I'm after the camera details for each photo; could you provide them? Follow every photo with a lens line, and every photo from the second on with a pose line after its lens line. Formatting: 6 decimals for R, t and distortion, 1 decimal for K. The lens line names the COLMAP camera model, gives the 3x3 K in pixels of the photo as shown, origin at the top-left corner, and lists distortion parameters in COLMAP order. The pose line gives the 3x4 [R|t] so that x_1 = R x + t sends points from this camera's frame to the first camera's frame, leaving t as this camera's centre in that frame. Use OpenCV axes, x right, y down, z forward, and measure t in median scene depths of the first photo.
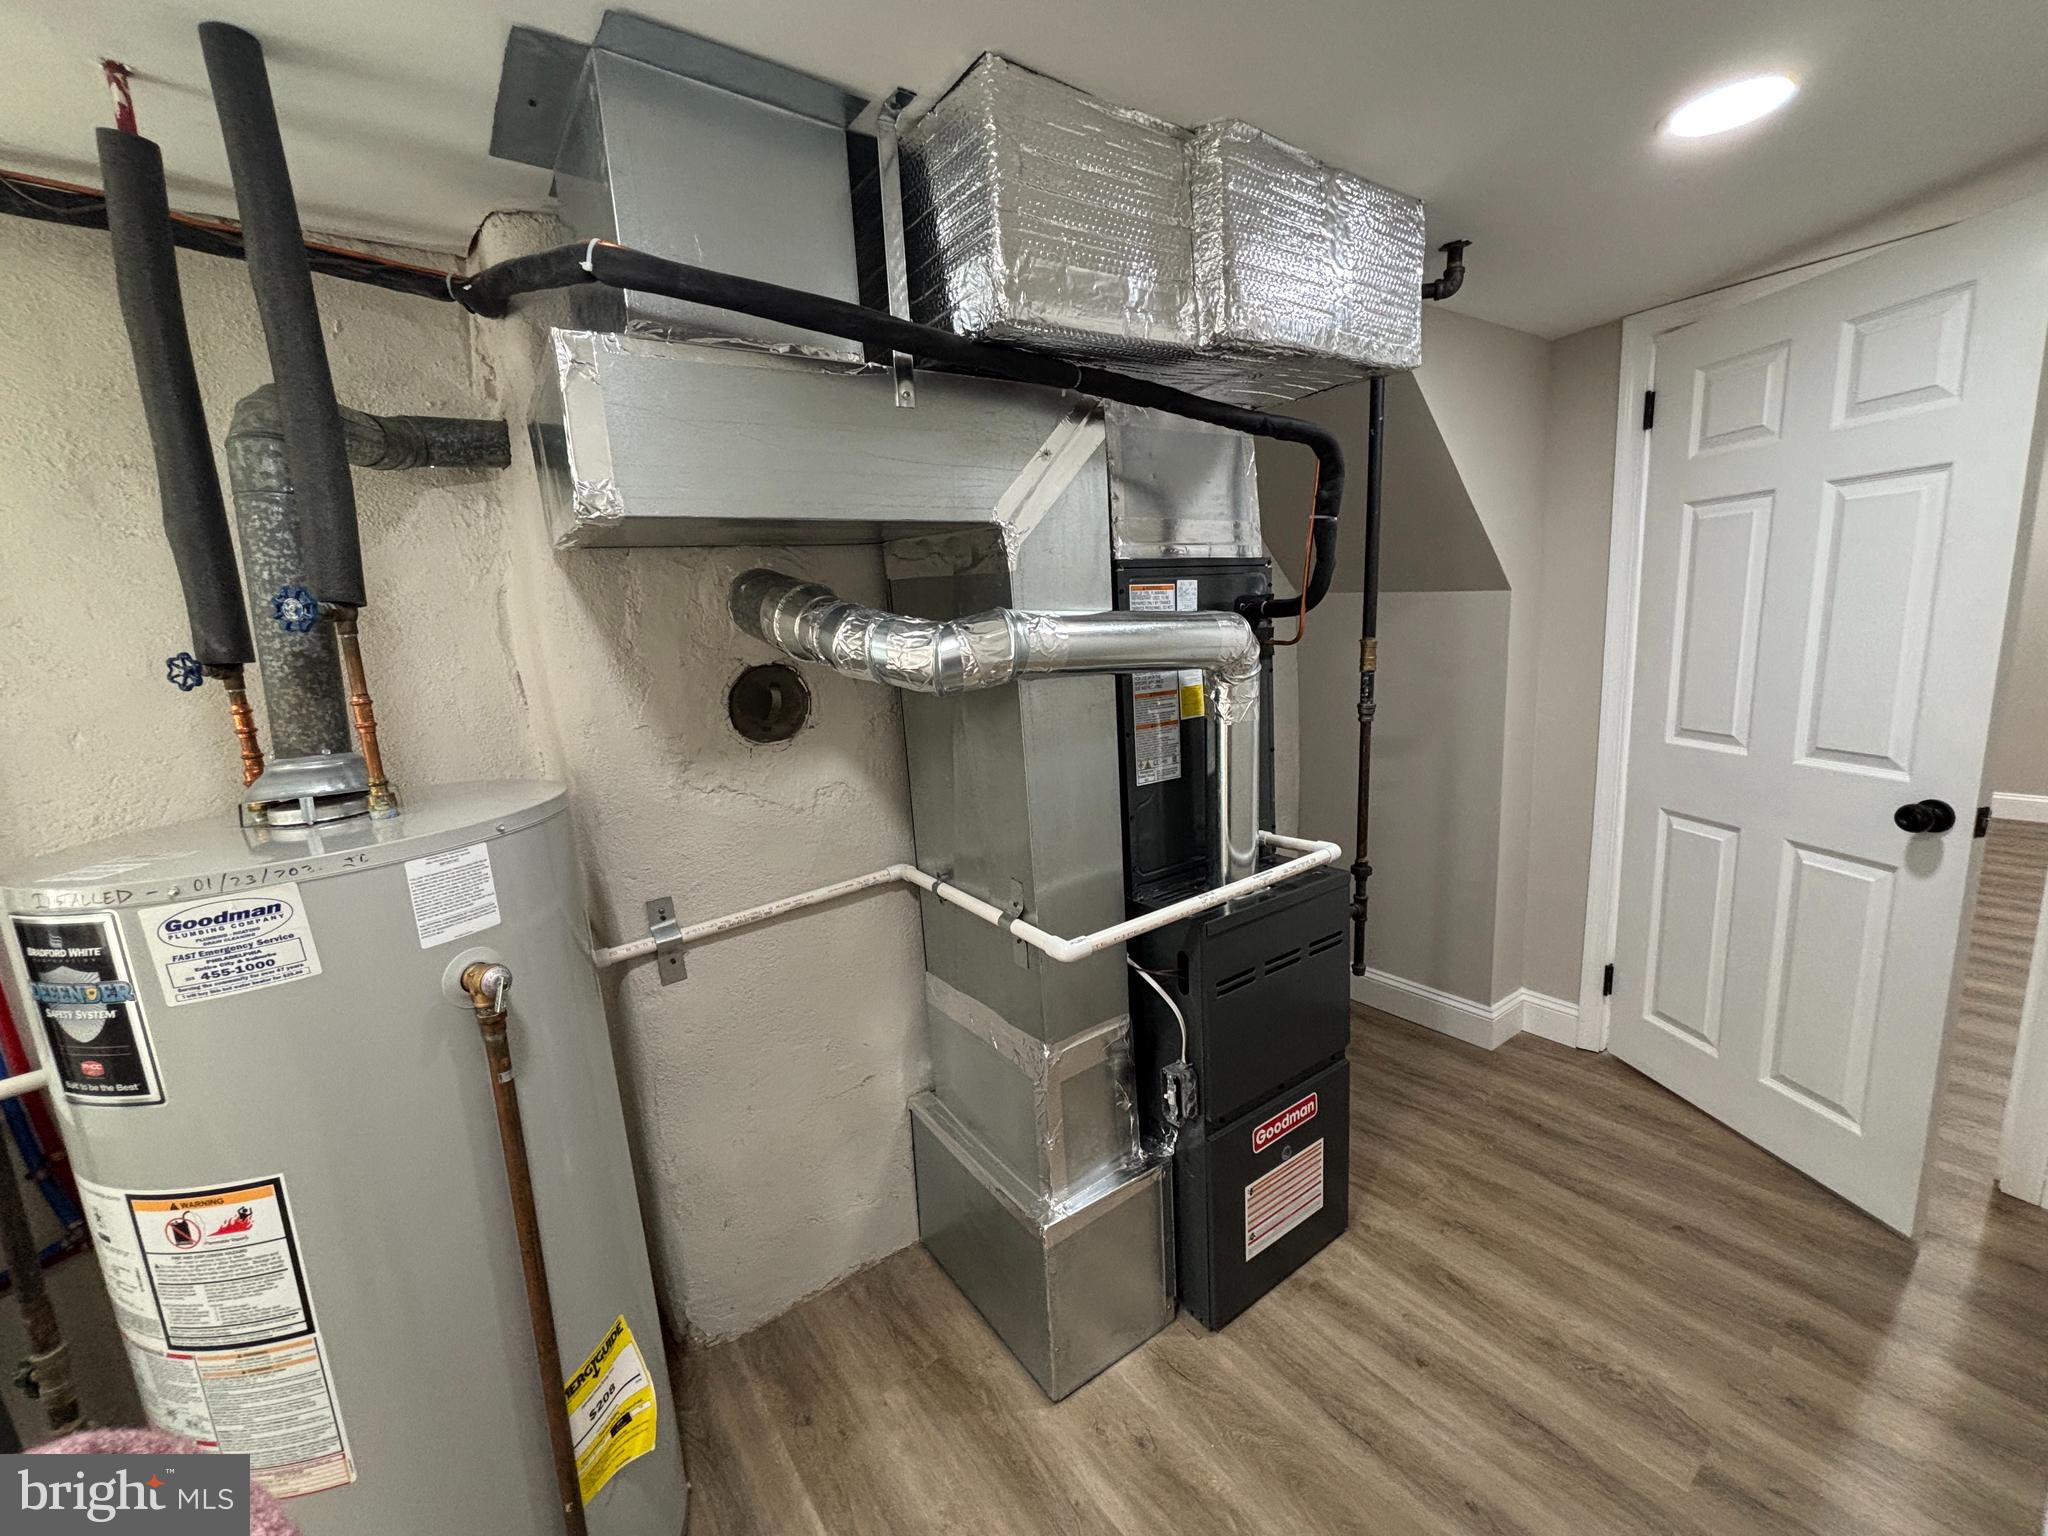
lens RADIAL K [[822.7, 0, 1026.3], [0, 822.7, 764.0], [0, 0, 1]] dist [0.018241, -0.010536]
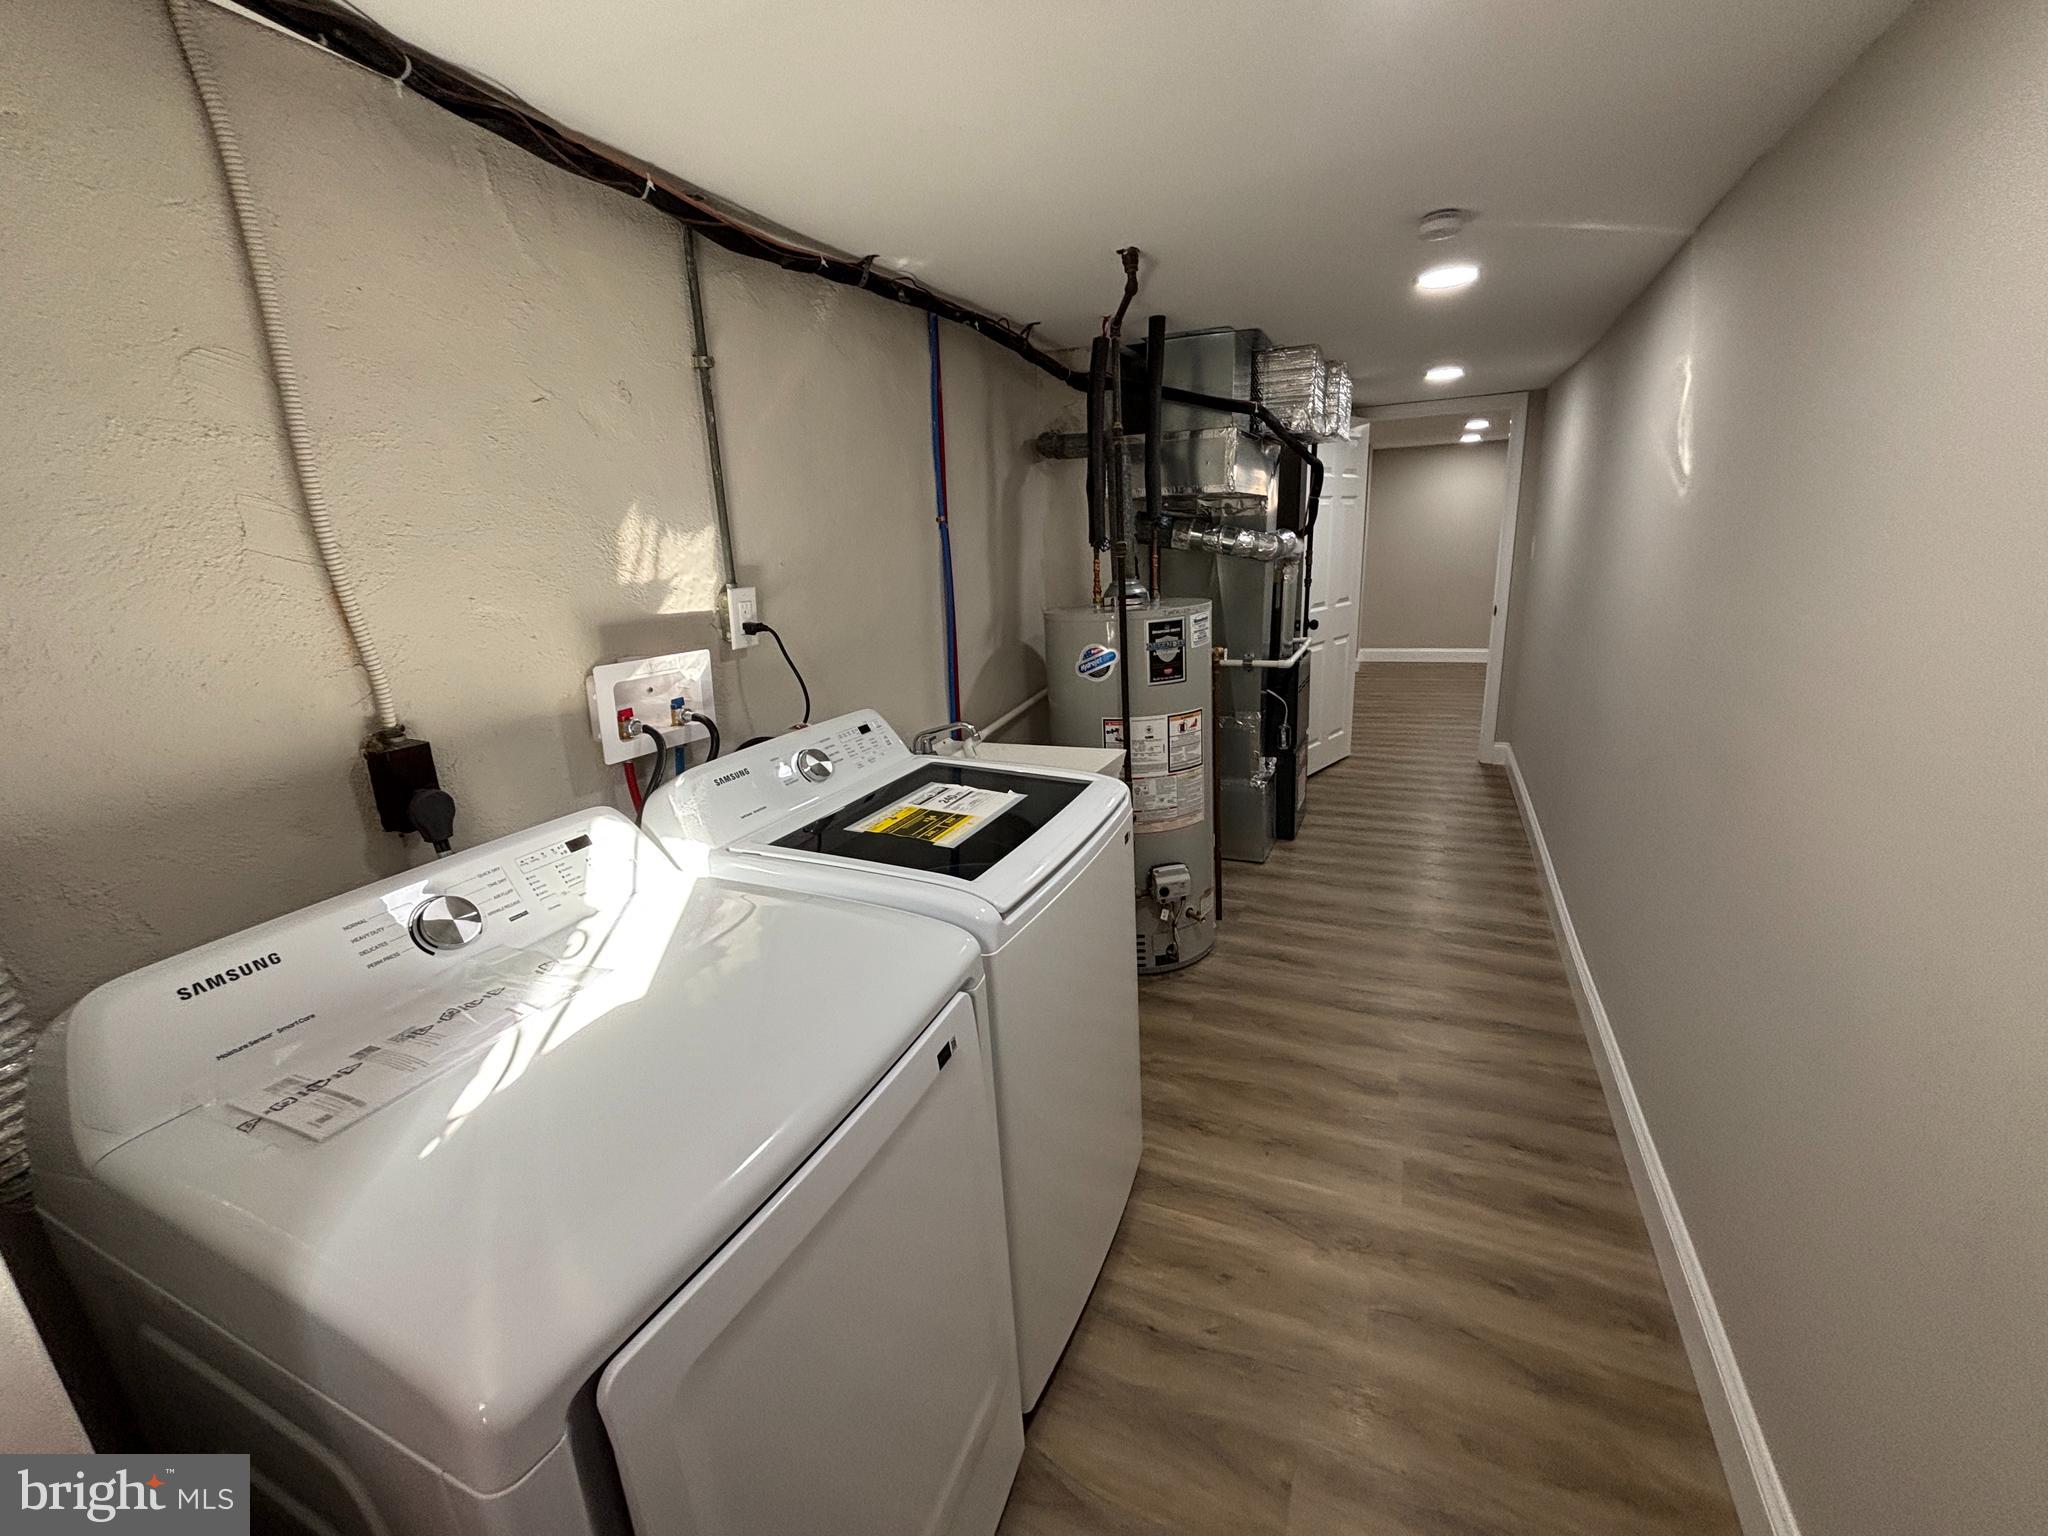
lens RADIAL K [[822.7, 0, 1026.3], [0, 822.7, 764.0], [0, 0, 1]] dist [0.018241, -0.010536]
pose [[0.870068, -0.108940, 0.480743, -2.939173], [0.085787, 0.993855, 0.069953, 0.429305], [-0.485410, -0.019622, 0.874067, -1.352037]]
